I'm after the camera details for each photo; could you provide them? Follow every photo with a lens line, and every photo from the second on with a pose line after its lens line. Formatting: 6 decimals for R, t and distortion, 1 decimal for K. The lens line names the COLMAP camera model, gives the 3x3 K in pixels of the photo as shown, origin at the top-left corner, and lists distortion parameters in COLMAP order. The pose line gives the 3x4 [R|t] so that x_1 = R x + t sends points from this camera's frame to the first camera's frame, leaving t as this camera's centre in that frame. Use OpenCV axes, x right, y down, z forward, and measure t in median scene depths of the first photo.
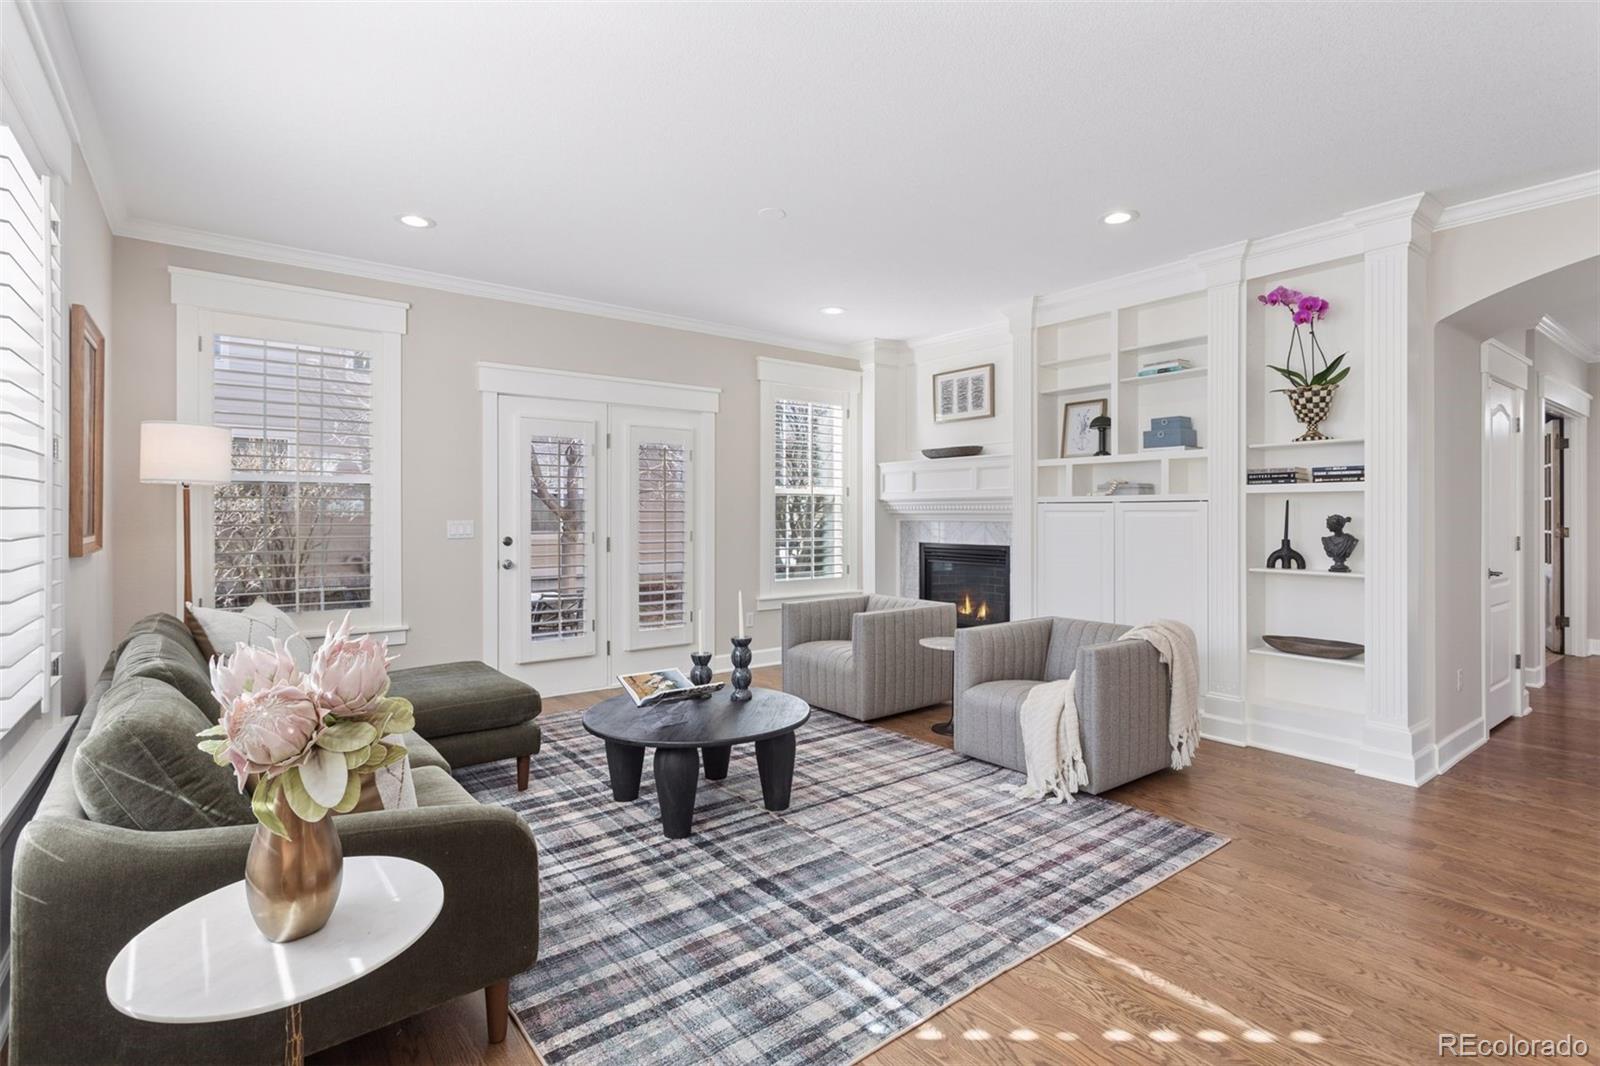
lens RADIAL K [[769.8, 0, 803.5], [0, 769.8, 511.5], [0, 0, 1]] dist [0.005942, 0.000616]
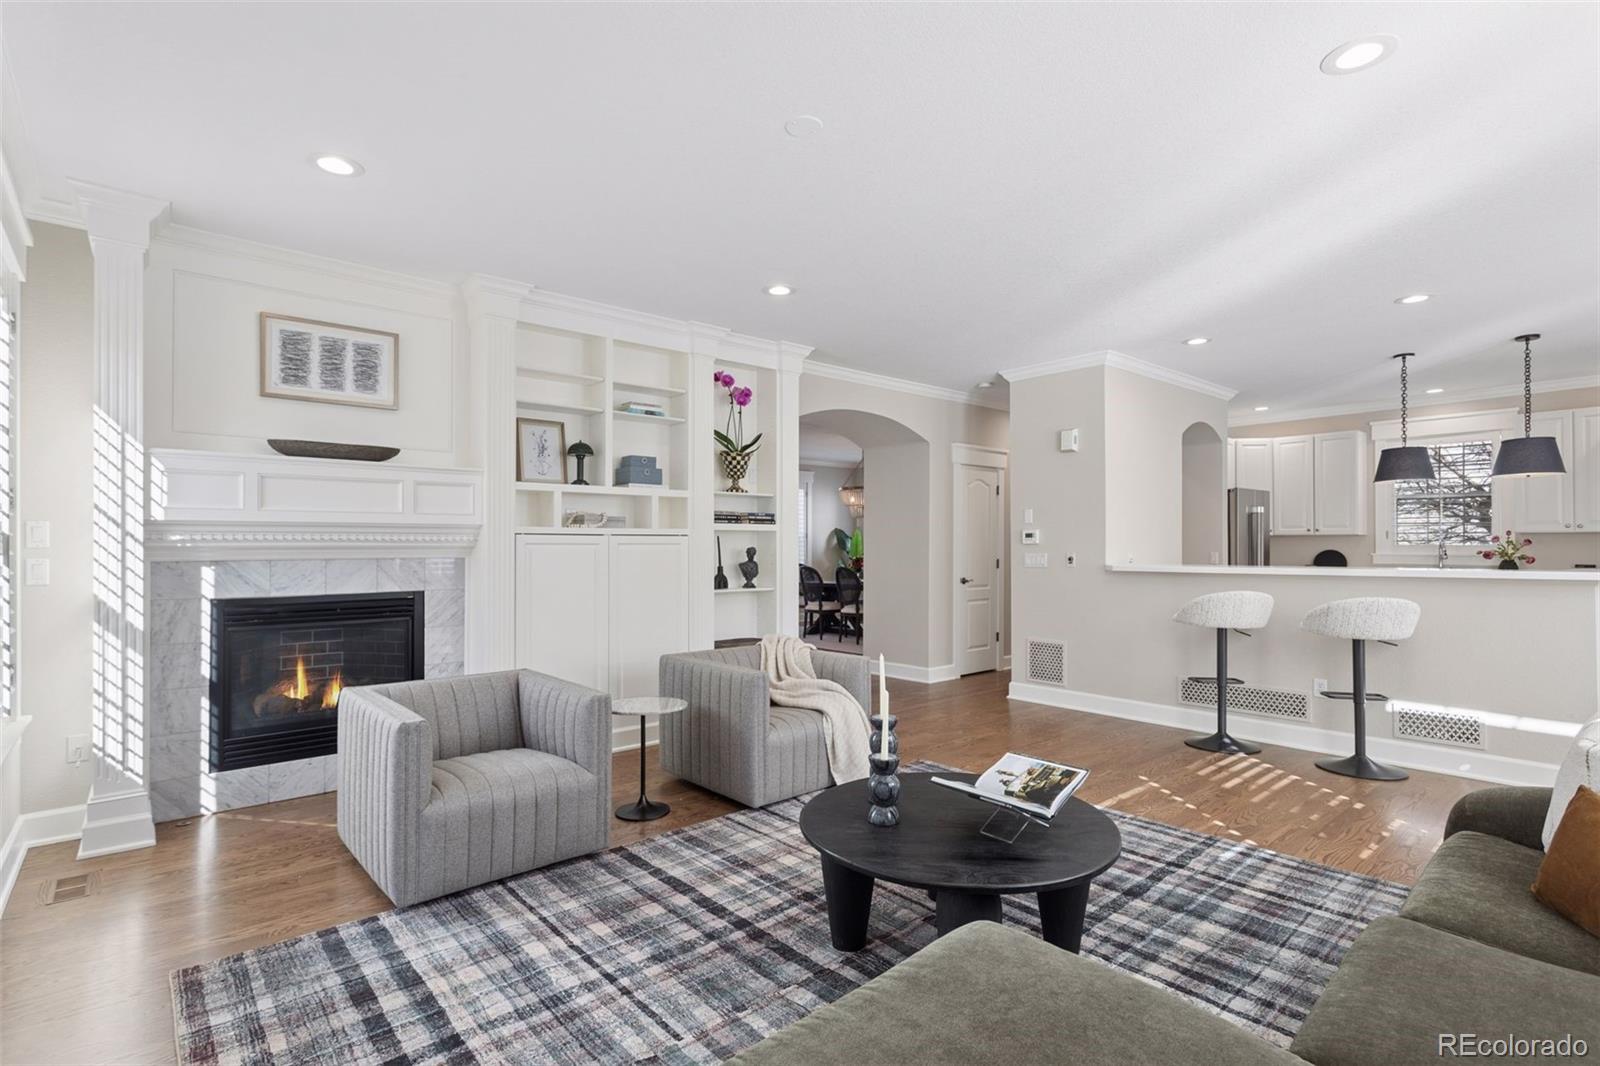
lens RADIAL K [[769.8, 0, 801.4], [0, 769.8, 544.4], [0, 0, 1]] dist [0.005942, 0.000616]
pose [[-0.065488, 0.000938, 0.997853, -0.676397], [-0.002053, 0.999997, -0.001074, 0.000564], [-0.997851, -0.002119, -0.065486, 0.948776]]
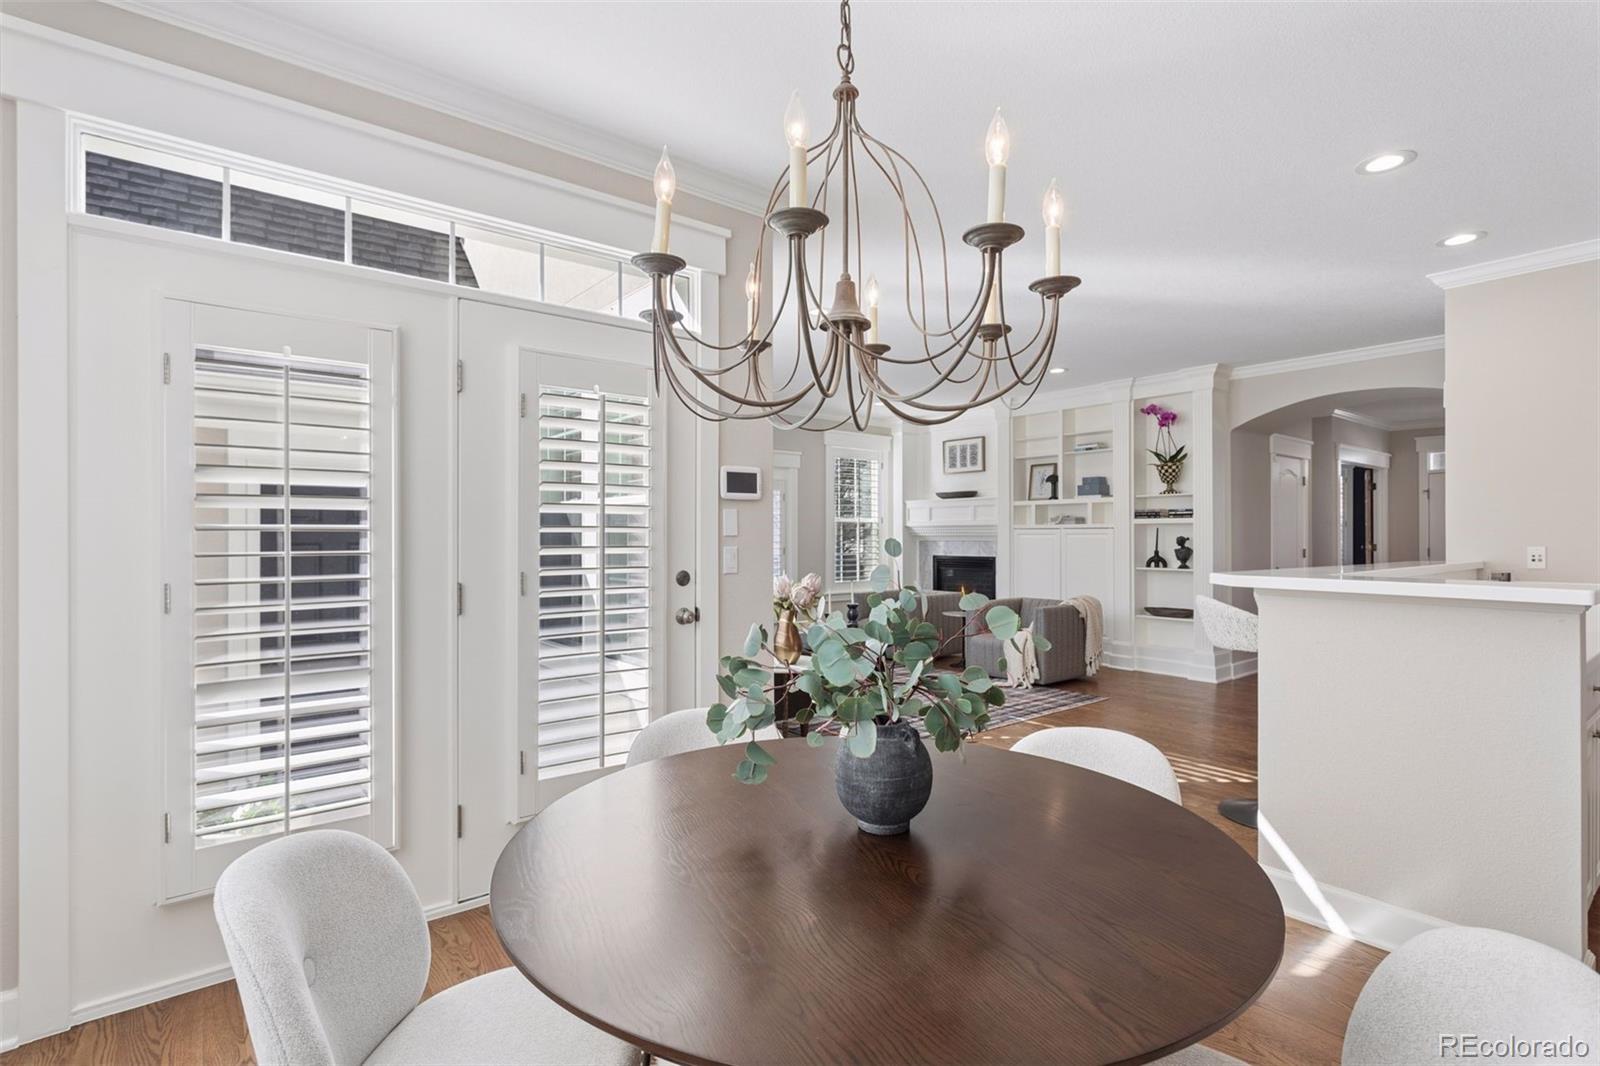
lens RADIAL K [[769.8, 0, 800.4], [0, 769.8, 530.7], [0, 0, 1]] dist [0.005942, 0.000616]
pose [[0.999768, -0.002053, 0.021449, -0.205391], [0.002102, 0.999995, -0.002278, -0.005982], [-0.021445, 0.002322, 0.999767, -0.701704]]
